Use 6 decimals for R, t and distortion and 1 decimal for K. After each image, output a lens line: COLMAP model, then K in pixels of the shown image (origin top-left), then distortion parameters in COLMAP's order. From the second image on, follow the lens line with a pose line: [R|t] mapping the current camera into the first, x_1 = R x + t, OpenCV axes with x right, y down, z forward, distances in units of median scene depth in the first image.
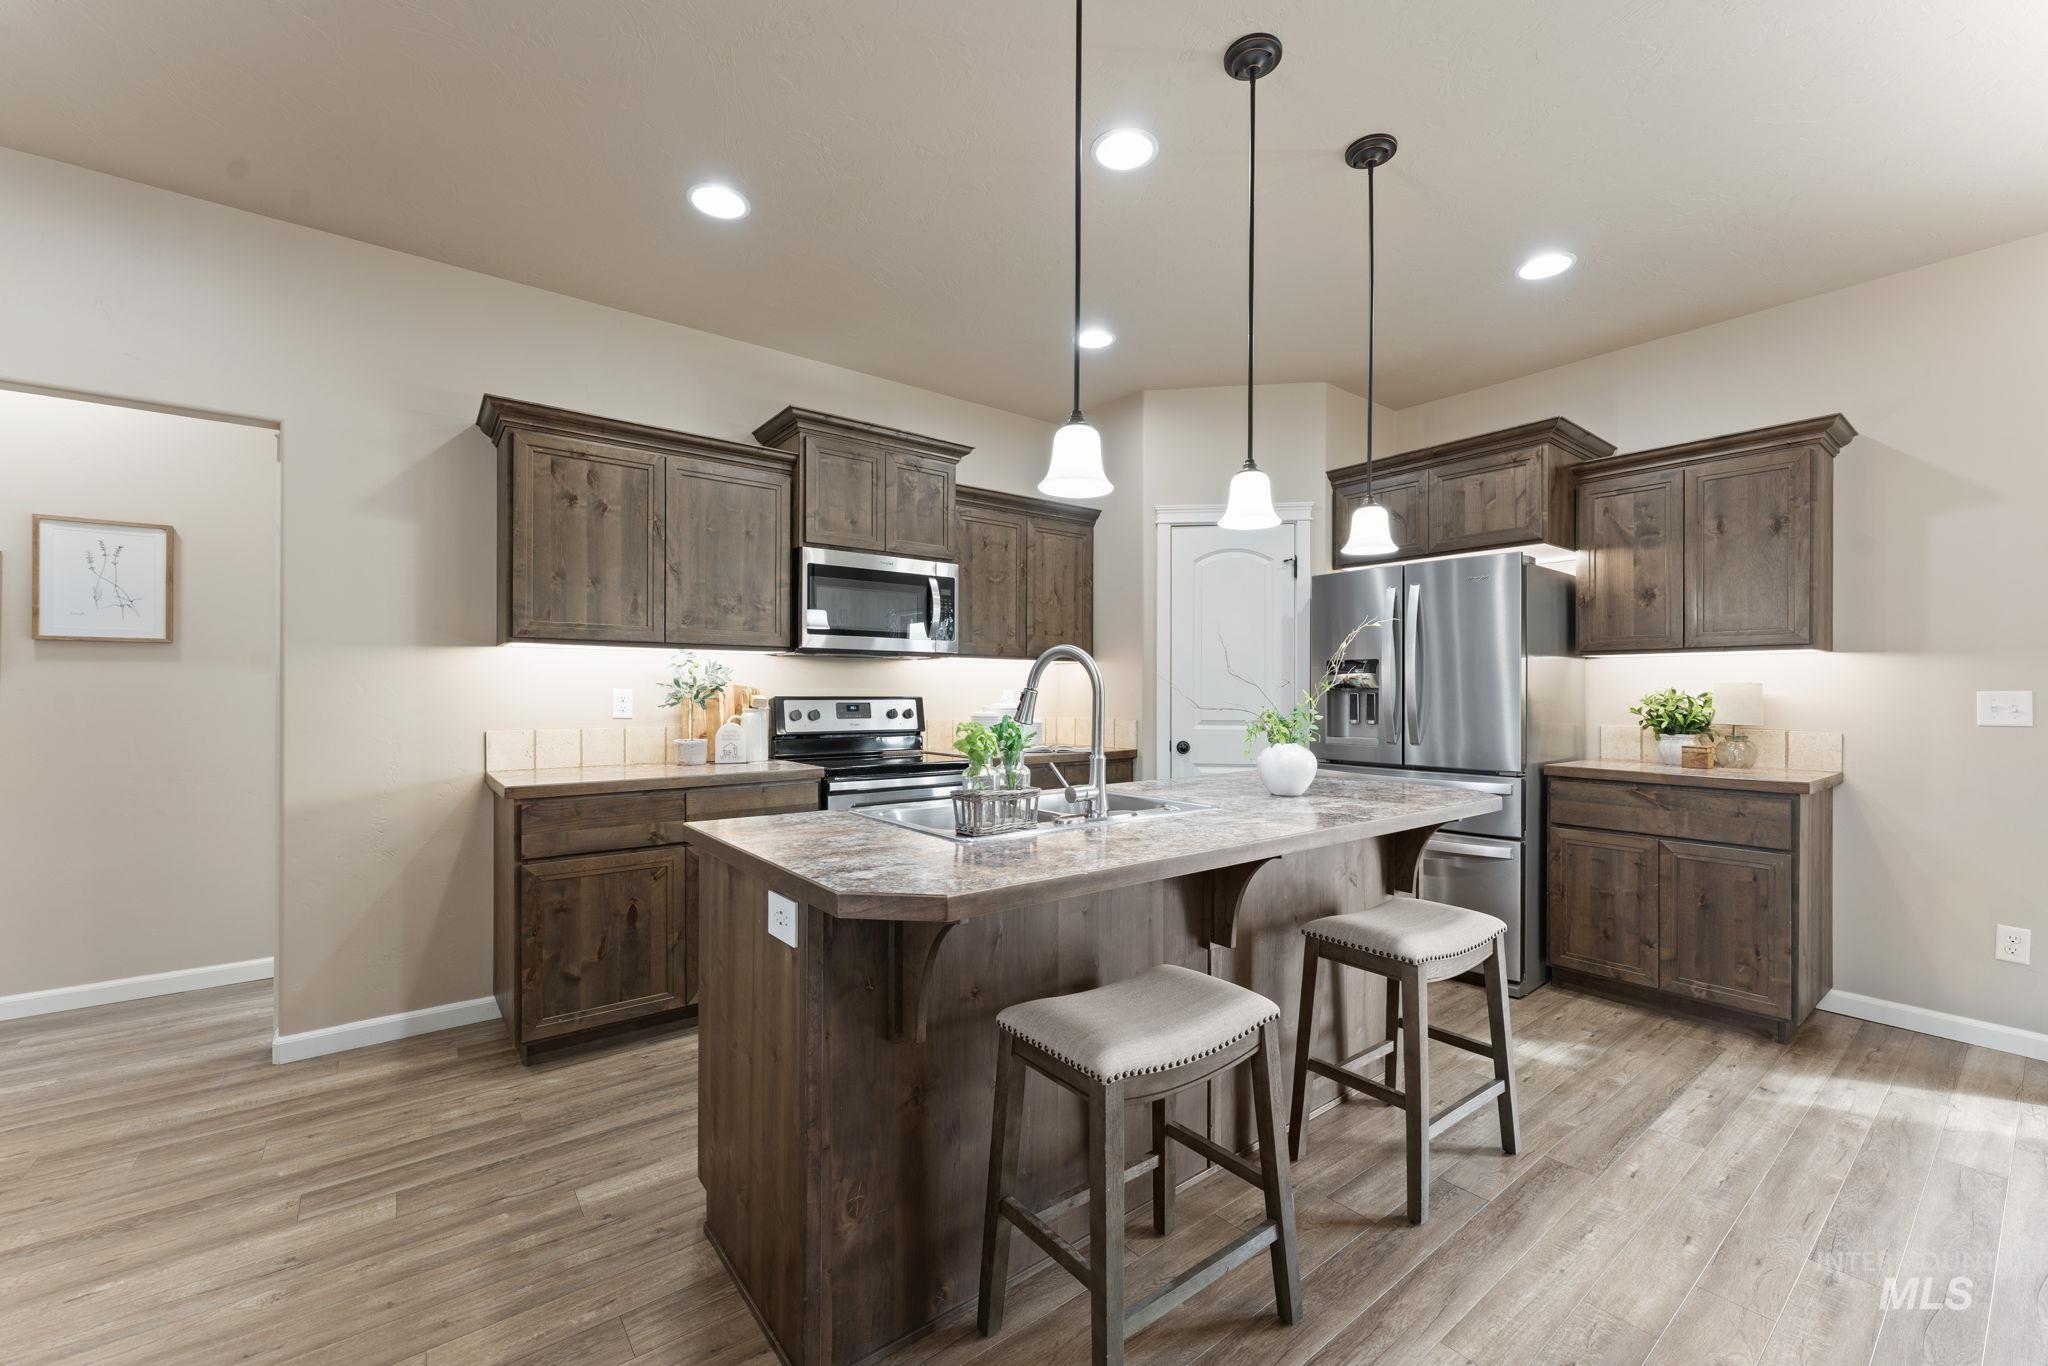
lens RADIAL K [[813.2, 0, 1024.9], [0, 813.2, 685.2], [0, 0, 1]] dist [-0.000185, -0.000028]
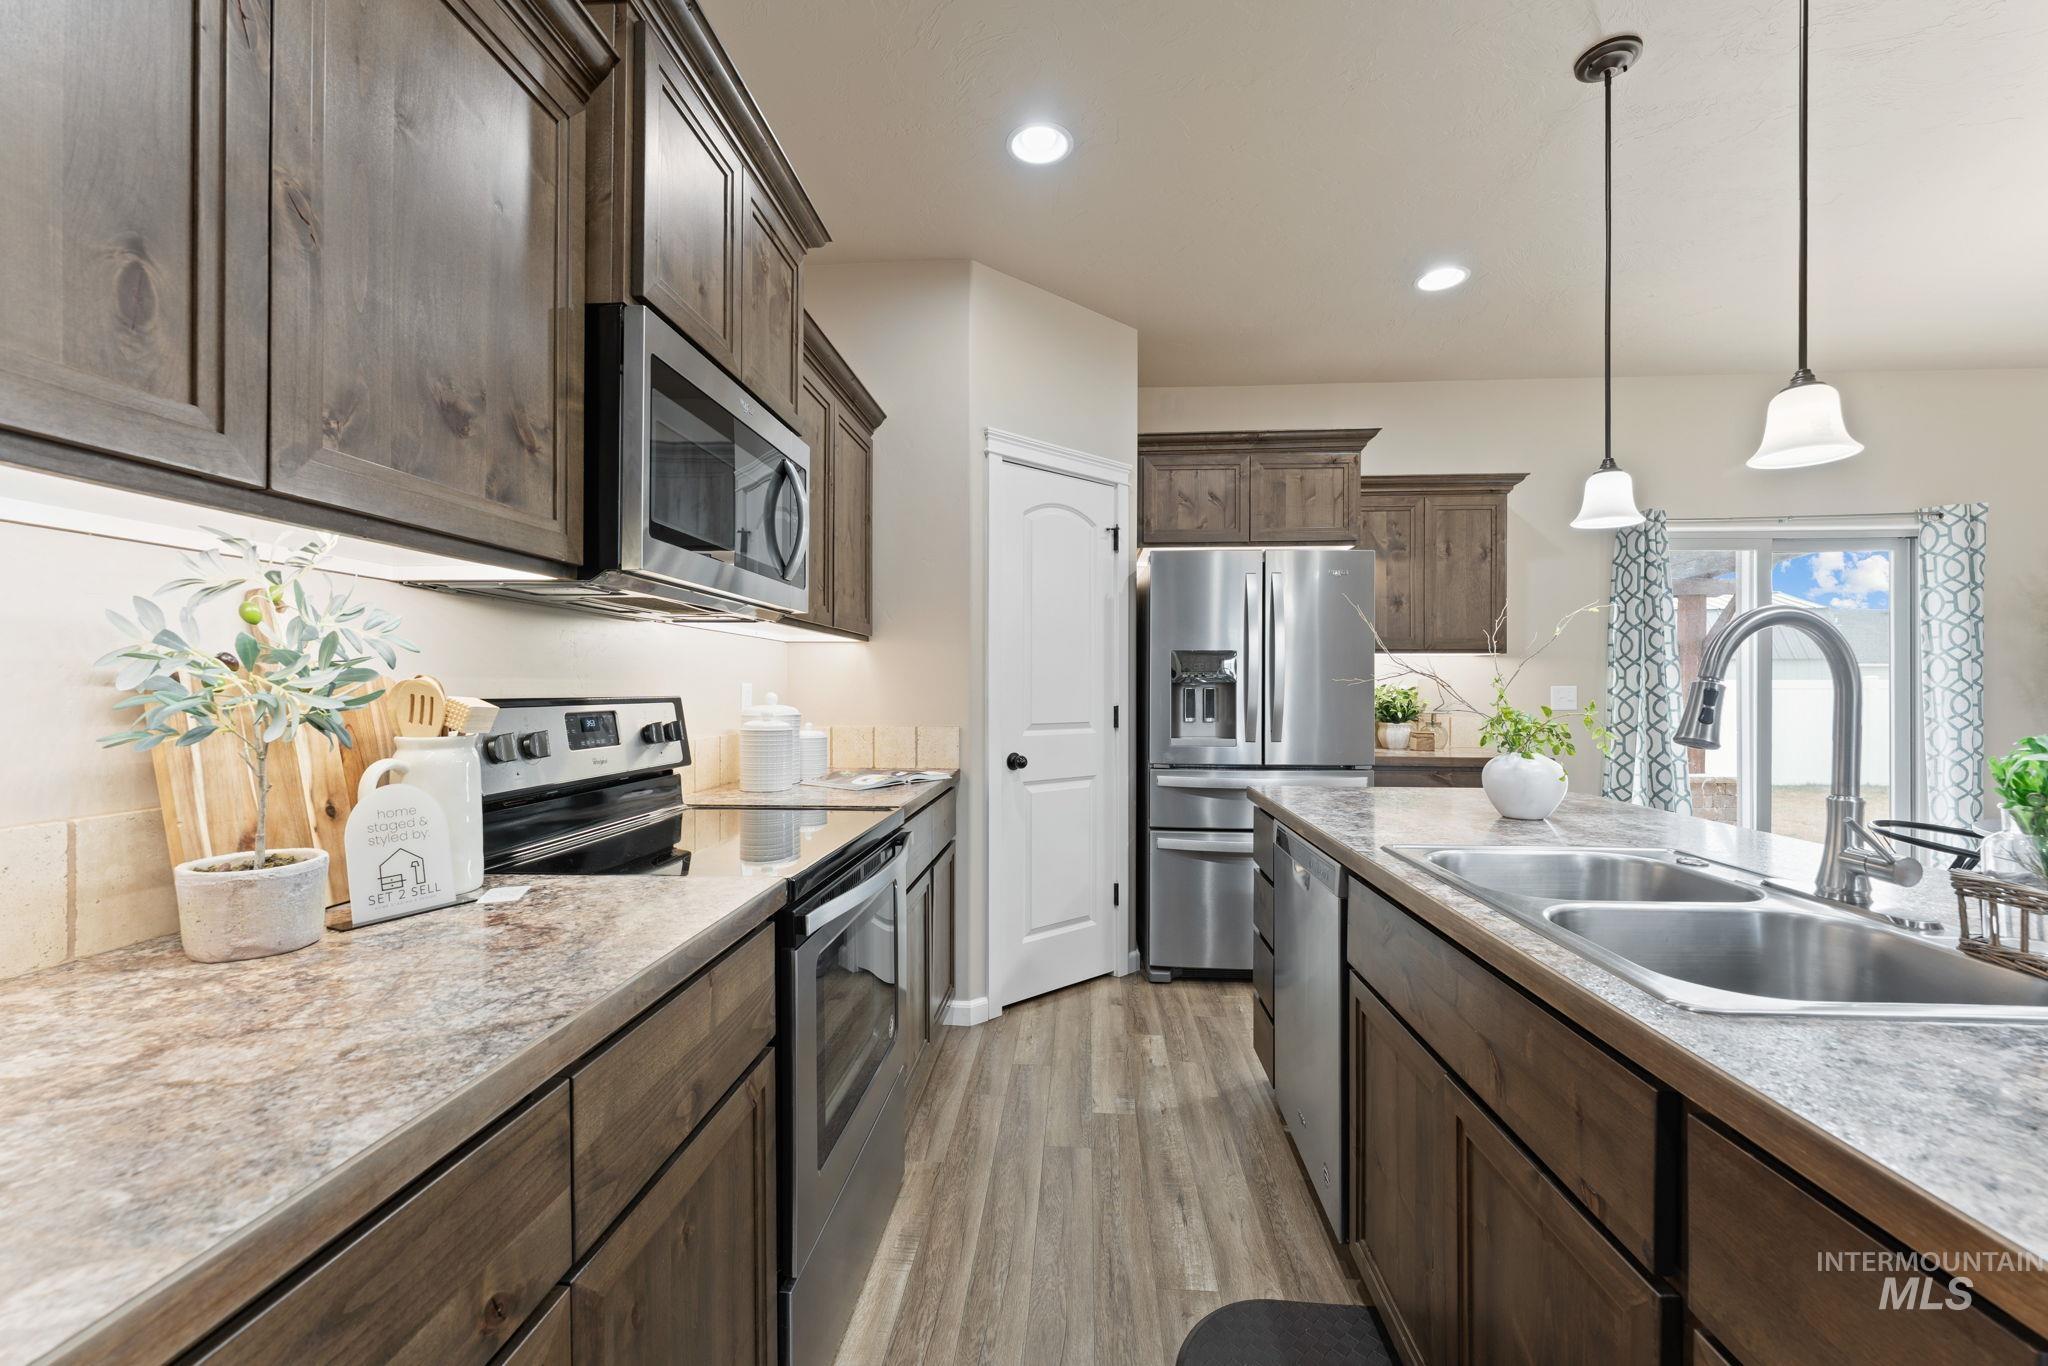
lens RADIAL K [[818.4, 0, 1024.4], [0, 818.4, 685.8], [0, 0, 1]] dist [0.000140, -0.000439]
pose [[0.669854, 0.000862, 0.742492, -0.445063], [-0.005901, 0.999974, 0.004162, 0.005184], [-0.742469, -0.007169, 0.669842, 0.622445]]
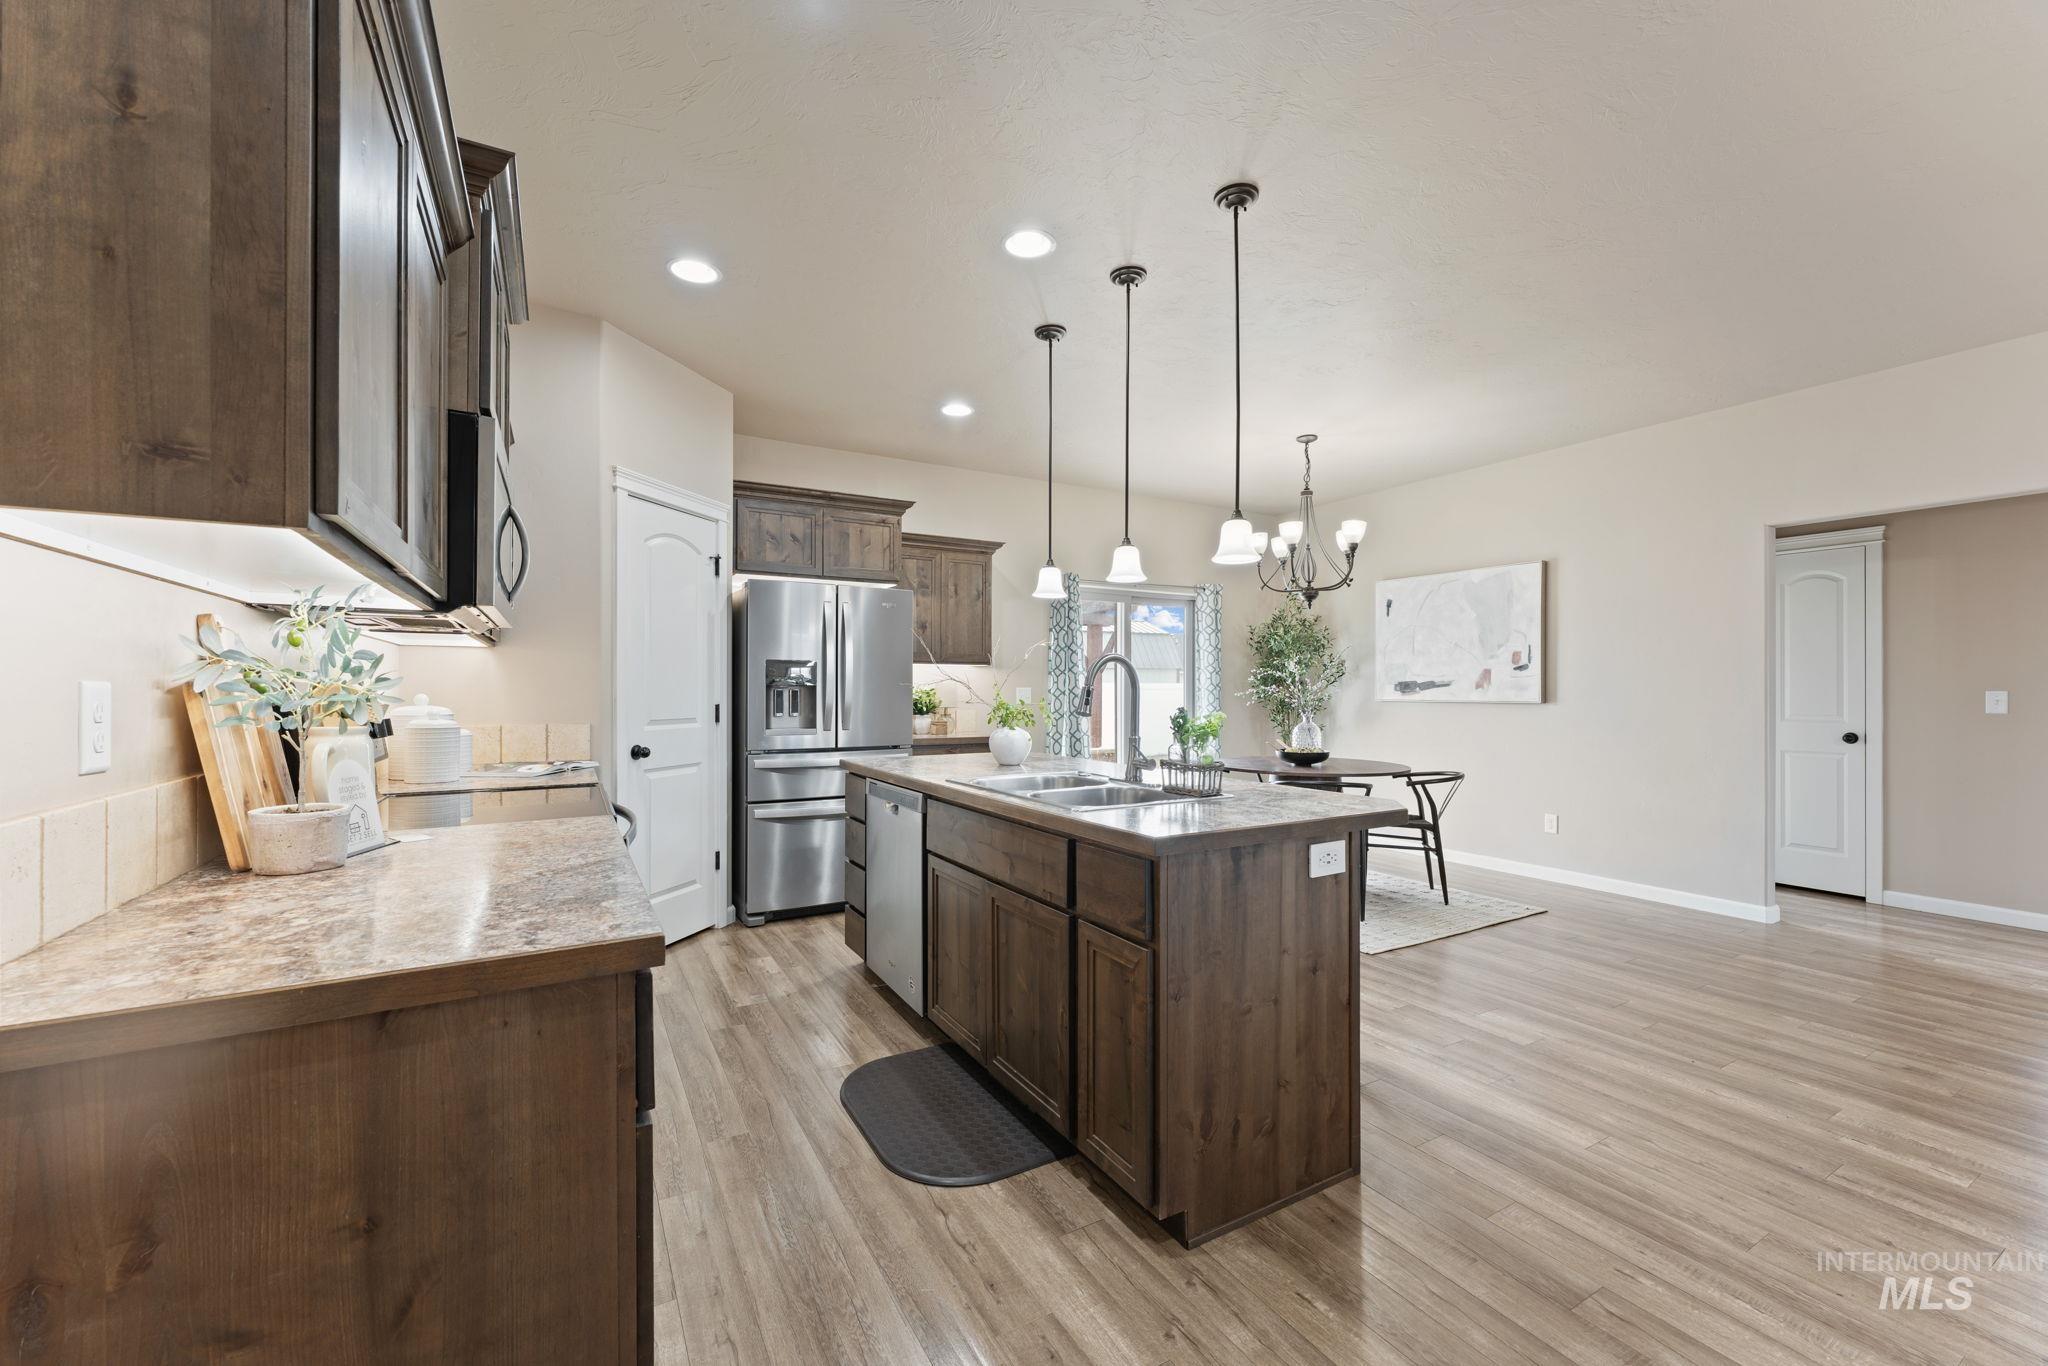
lens RADIAL K [[813.2, 0, 1024.9], [0, 813.2, 685.2], [0, 0, 1]] dist [-0.000185, -0.000028]
pose [[0.140222, 0.003149, 0.990115, -0.765316], [-0.007815, 0.999967, -0.002074, 0.003988], [-0.990089, -0.007447, 0.140242, 0.590554]]
